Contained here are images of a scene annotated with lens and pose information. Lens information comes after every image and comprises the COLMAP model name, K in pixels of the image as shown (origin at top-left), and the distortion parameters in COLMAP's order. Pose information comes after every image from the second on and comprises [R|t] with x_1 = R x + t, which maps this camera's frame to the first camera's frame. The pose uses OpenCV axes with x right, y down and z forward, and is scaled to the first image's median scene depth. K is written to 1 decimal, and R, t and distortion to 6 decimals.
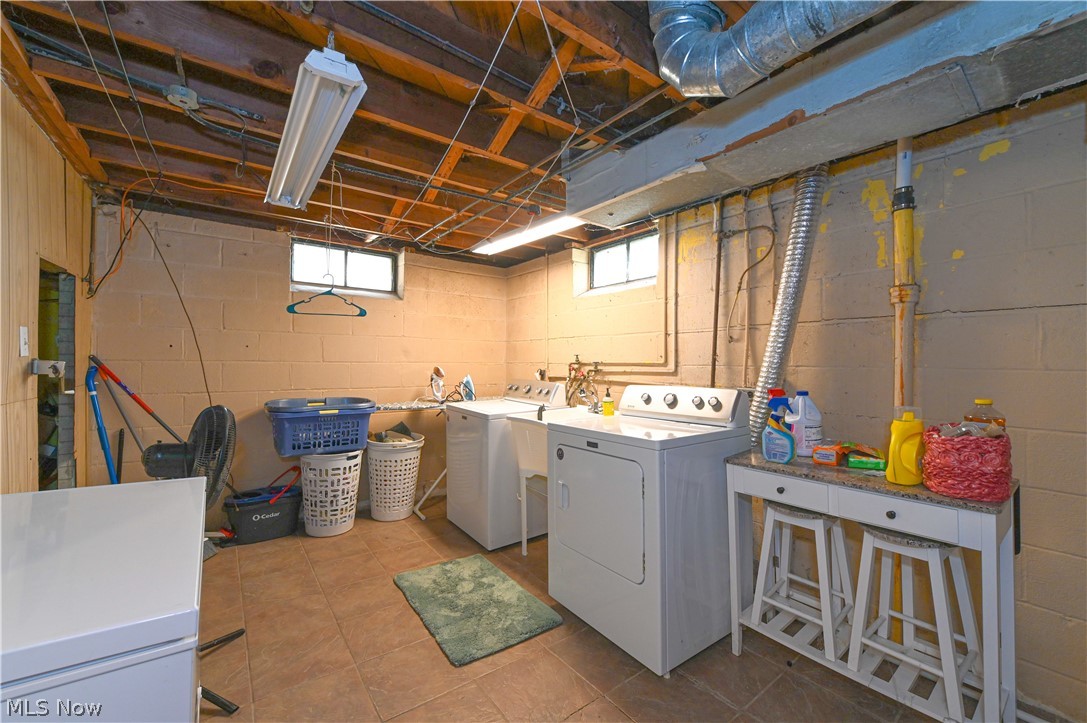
lens RADIAL K [[438.7, 0, 540.6], [0, 438.7, 356.8], [0, 0, 1]] dist [0.000250, -0.000072]
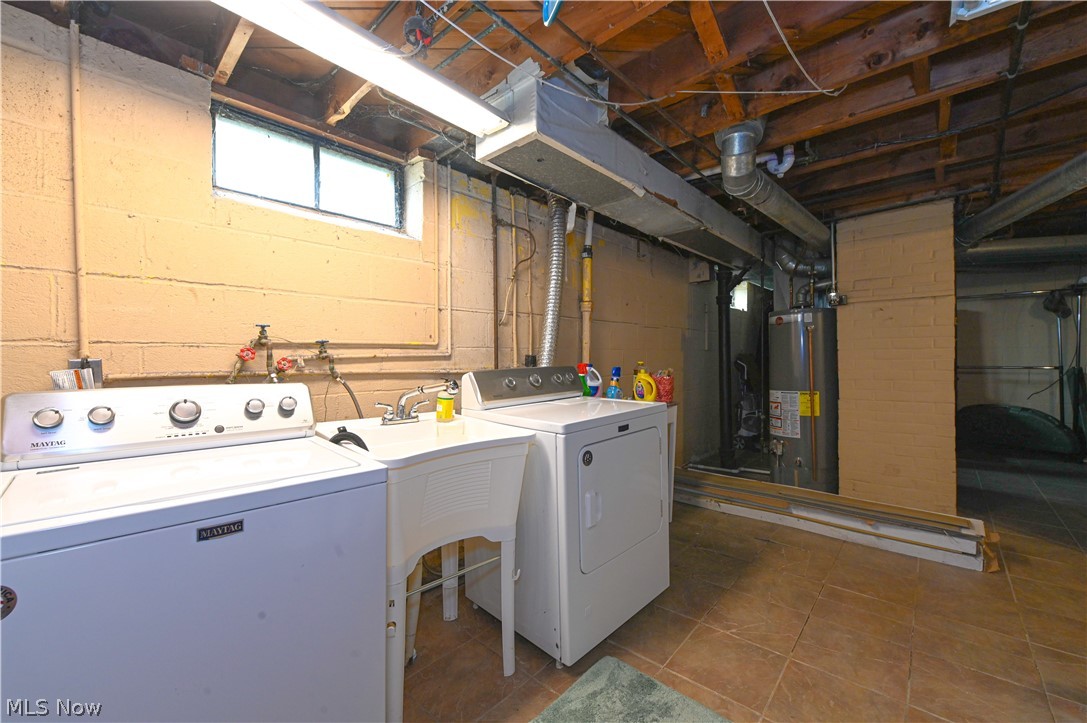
lens RADIAL K [[438.7, 0, 540.6], [0, 438.7, 356.8], [0, 0, 1]] dist [0.000250, -0.000072]
pose [[-0.192505, -0.003198, 0.981291, -0.542213], [-0.001538, 0.999994, 0.002957, 0.033931], [-0.981295, -0.000940, -0.192509, 0.966402]]
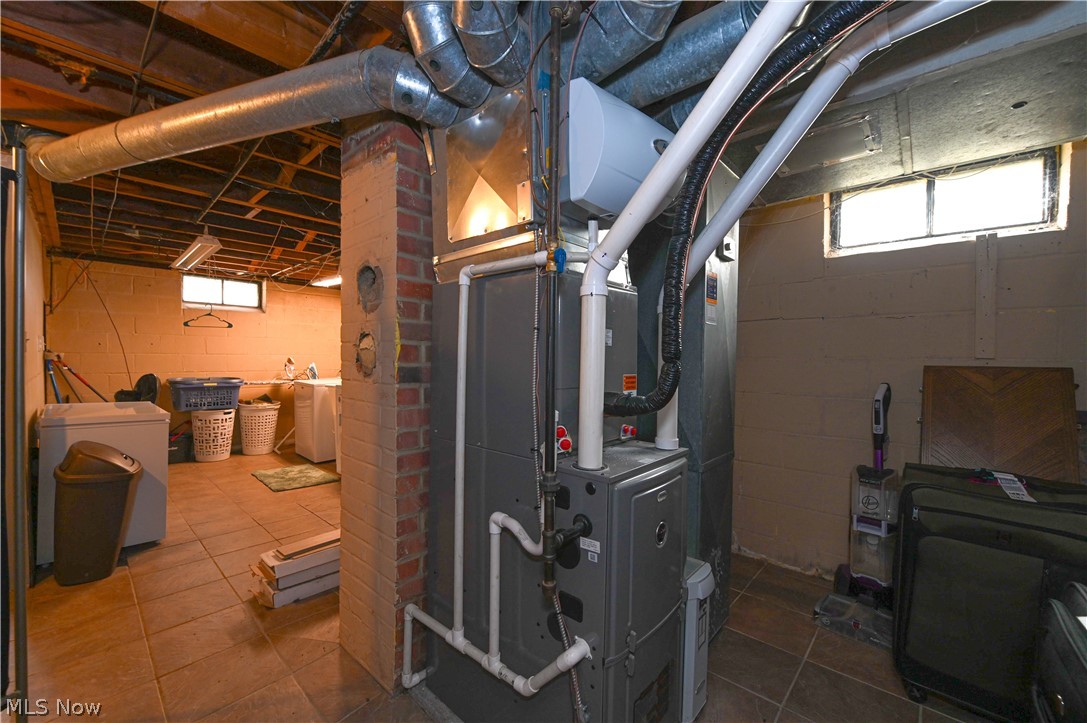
lens RADIAL K [[428.8, 0, 542.3], [0, 428.8, 361.2], [0, 0, 1]] dist [-0.010078, -0.000577]
pose [[0.979545, -0.000702, 0.201224, 0.389589], [-0.004273, 0.999696, 0.024286, -0.005390], [-0.201180, -0.024649, 0.979244, -0.764487]]
